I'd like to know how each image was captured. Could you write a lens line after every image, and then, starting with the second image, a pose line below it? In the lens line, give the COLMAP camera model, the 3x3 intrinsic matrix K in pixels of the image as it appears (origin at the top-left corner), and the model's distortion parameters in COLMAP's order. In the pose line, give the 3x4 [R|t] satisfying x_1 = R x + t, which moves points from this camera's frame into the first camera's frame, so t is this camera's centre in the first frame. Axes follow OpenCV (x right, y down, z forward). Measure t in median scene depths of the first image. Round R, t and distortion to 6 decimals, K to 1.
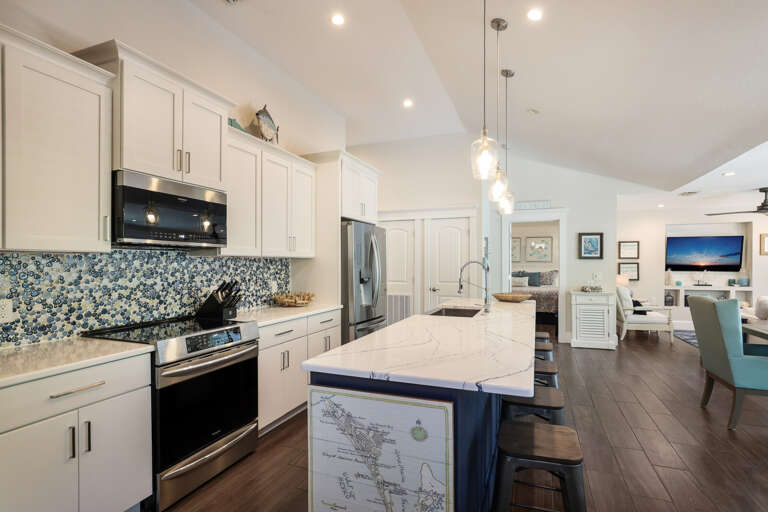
lens RADIAL K [[389.0, 0, 383.9], [0, 389.0, 259.5], [0, 0, 1]] dist [-0.012644, 0.000084]
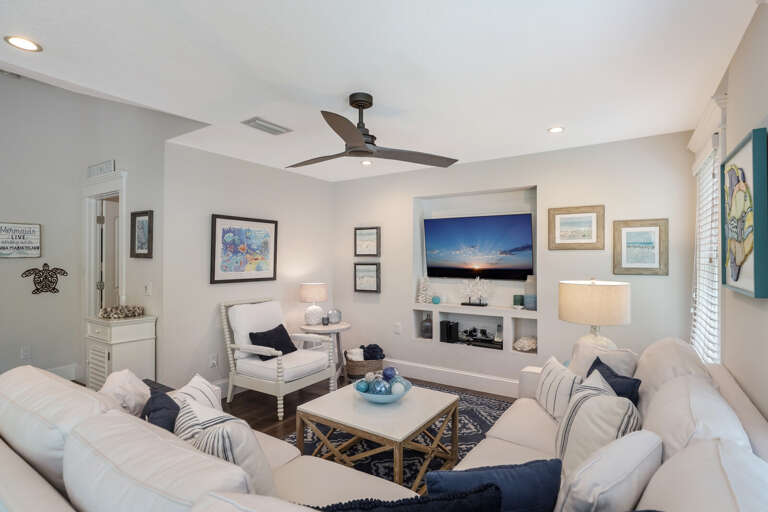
lens RADIAL K [[389.0, 0, 385.1], [0, 389.0, 255.3], [0, 0, 1]] dist [-0.012644, 0.000084]
pose [[0.979168, -0.000465, -0.203052, 0.794431], [0.001971, 0.999972, 0.007215, -0.008061], [0.203043, -0.007465, 0.979141, 0.416399]]
